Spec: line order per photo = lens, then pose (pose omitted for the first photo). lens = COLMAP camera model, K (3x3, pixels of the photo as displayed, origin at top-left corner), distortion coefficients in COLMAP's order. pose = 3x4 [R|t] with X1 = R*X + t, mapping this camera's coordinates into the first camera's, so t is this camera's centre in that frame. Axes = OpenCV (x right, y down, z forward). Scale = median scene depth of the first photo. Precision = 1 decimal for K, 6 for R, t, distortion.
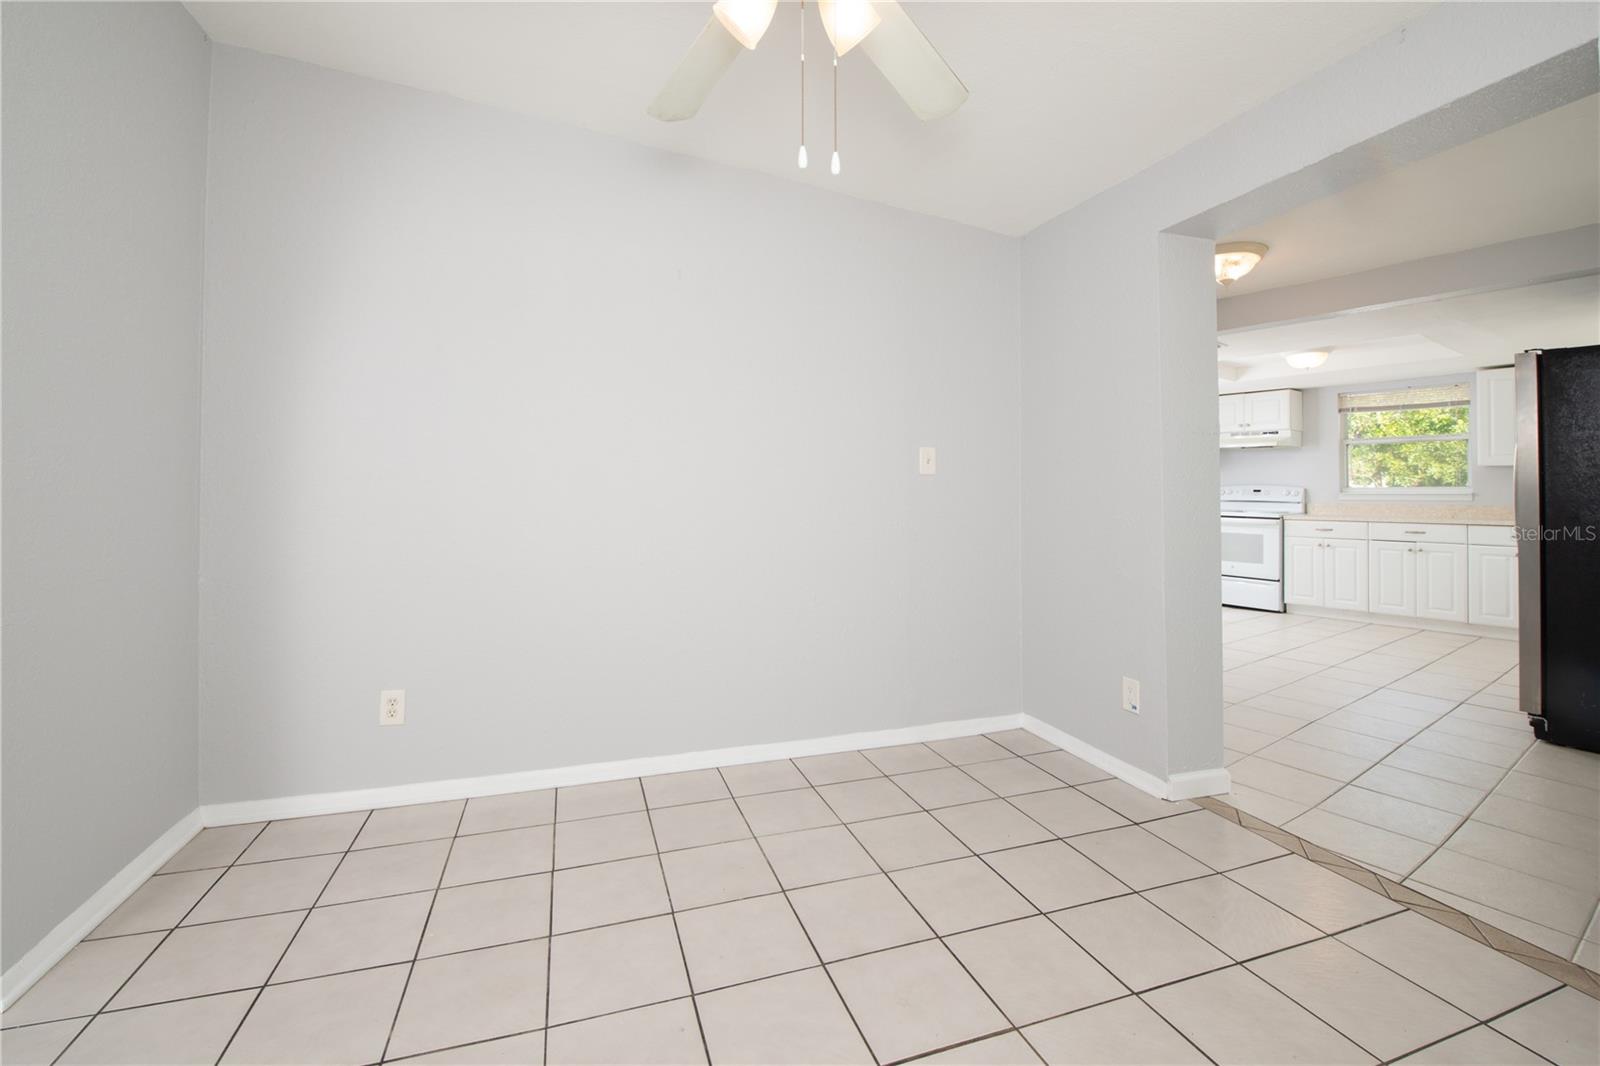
lens RADIAL K [[673.1, 0, 791.0], [0, 673.1, 479.4], [0, 0, 1]] dist [-0.015239, -0.000096]
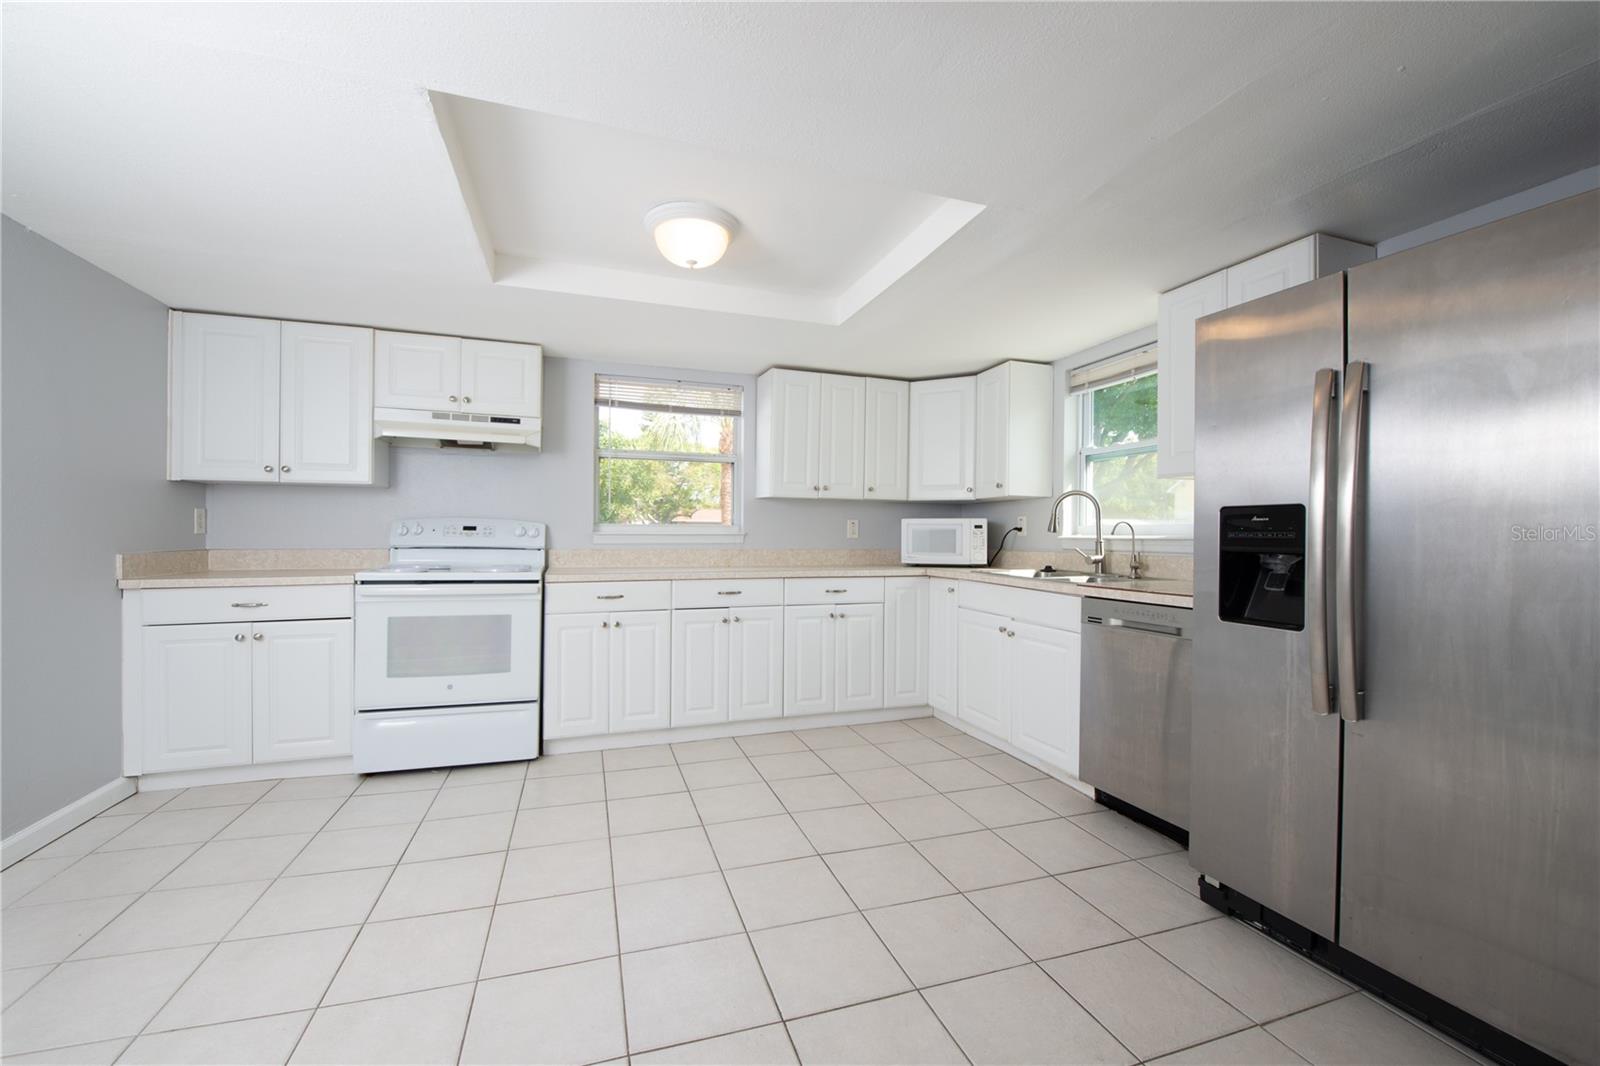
lens RADIAL K [[639.8, 0, 789.2], [0, 639.8, 530.8], [0, 0, 1]] dist [-0.011735, -0.000285]
pose [[0.278770, 0.005133, 0.960344, 0.296199], [-0.021671, 0.999765, 0.000947, 0.013977], [-0.960113, -0.021076, 0.278815, 0.653283]]
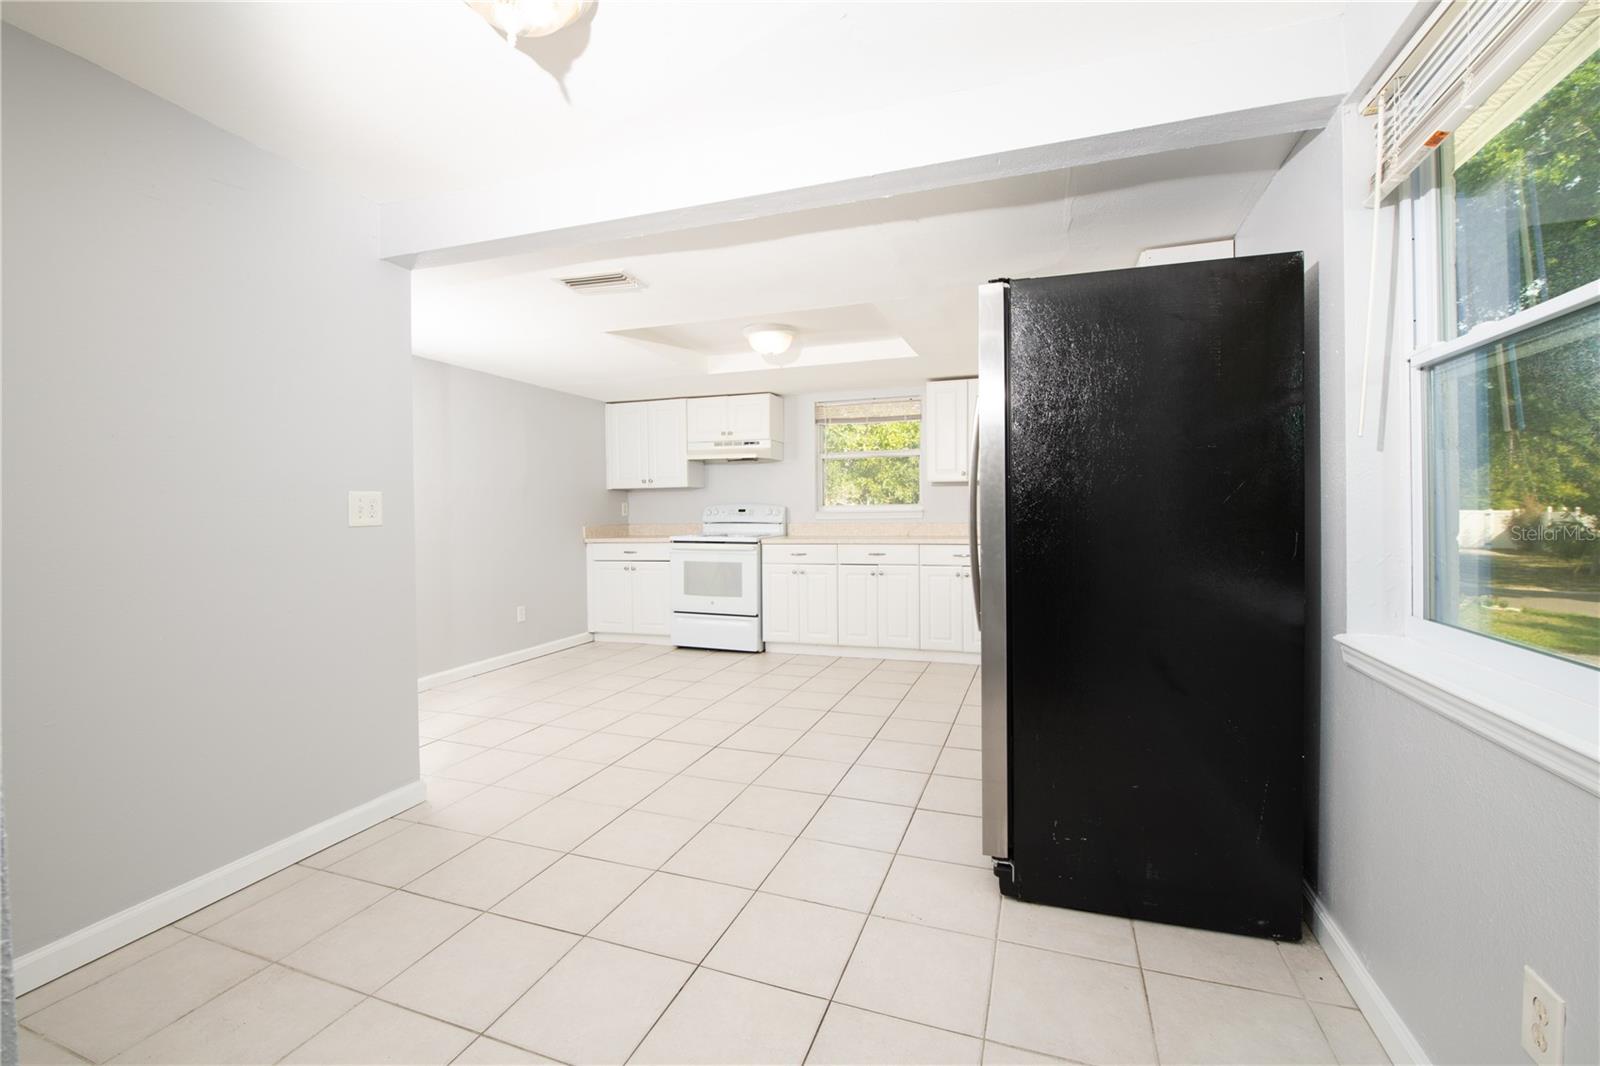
lens RADIAL K [[663.1, 0, 806.3], [0, 663.1, 511.6], [0, 0, 1]] dist [-0.001553, -0.000152]
pose [[0.809129, -0.011437, 0.587519, 0.278508], [0.003605, 0.999888, 0.014501, 0.006778], [-0.587619, -0.009615, 0.809080, 0.273368]]
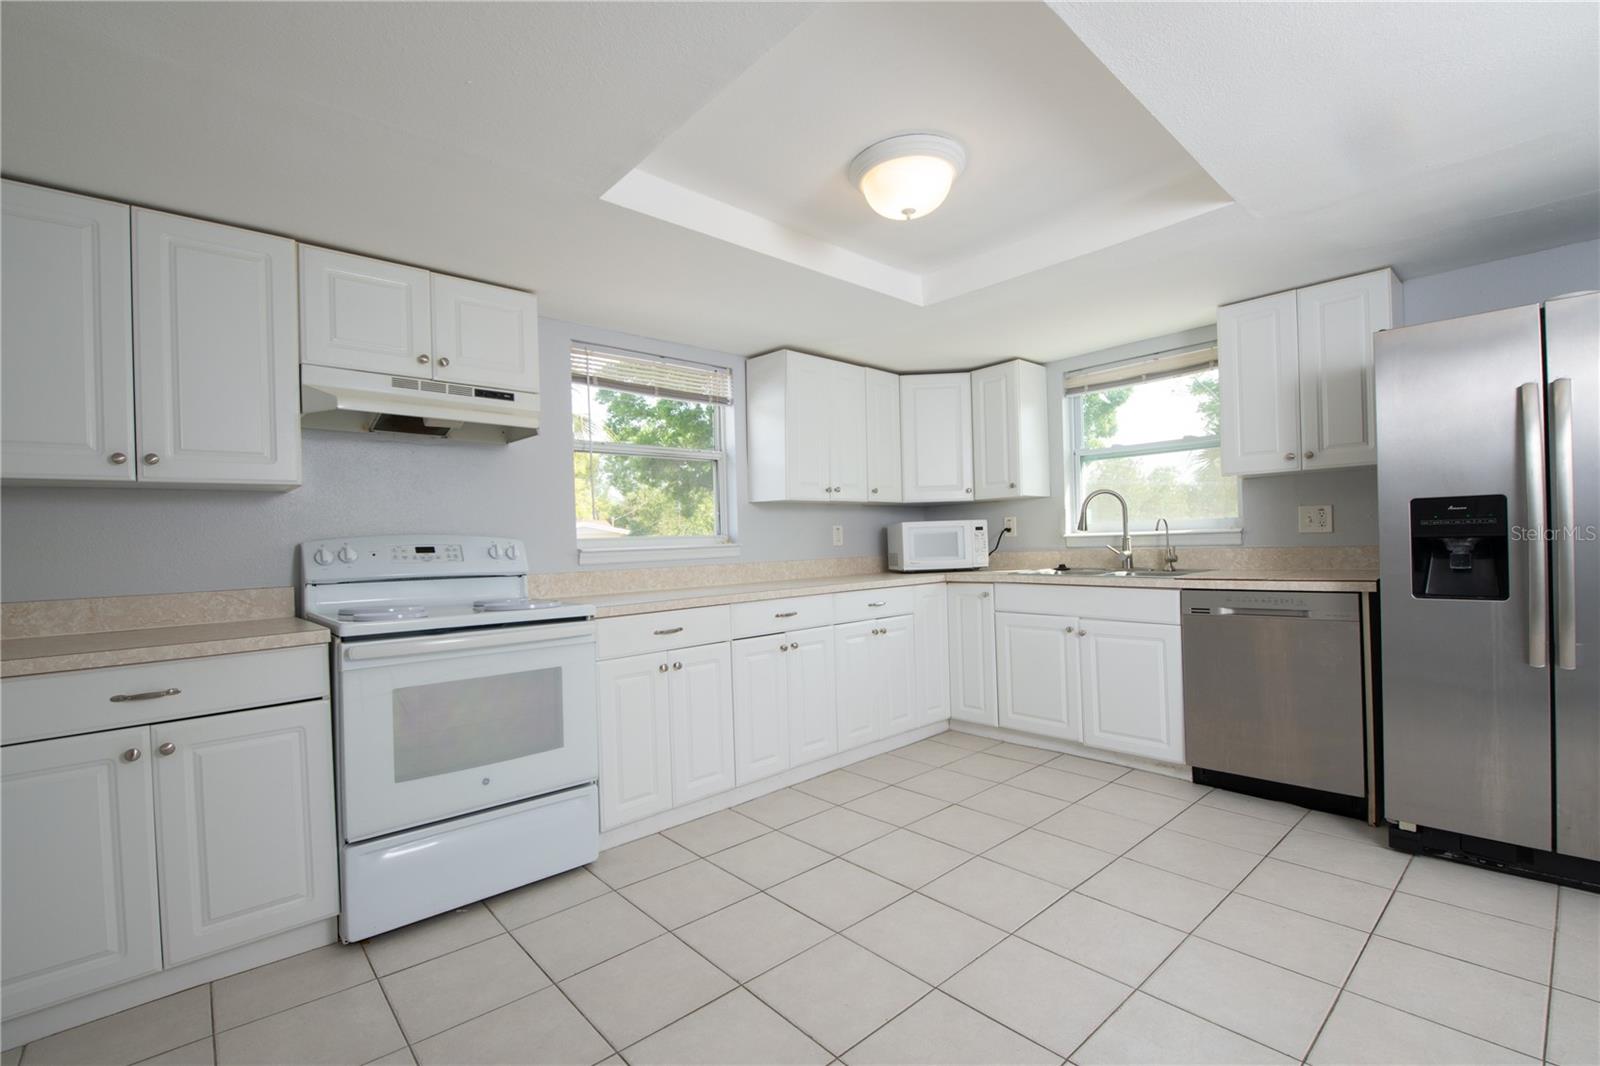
lens RADIAL K [[700.5, 0, 794.1], [0, 700.5, 541.1], [0, 0, 1]] dist [-0.012548, -0.000273]
pose [[-0.124236, 0.003028, 0.992248, 0.310346], [0.014785, 0.999890, -0.001200, 0.016900], [-0.992143, 0.014522, -0.124267, 0.905132]]
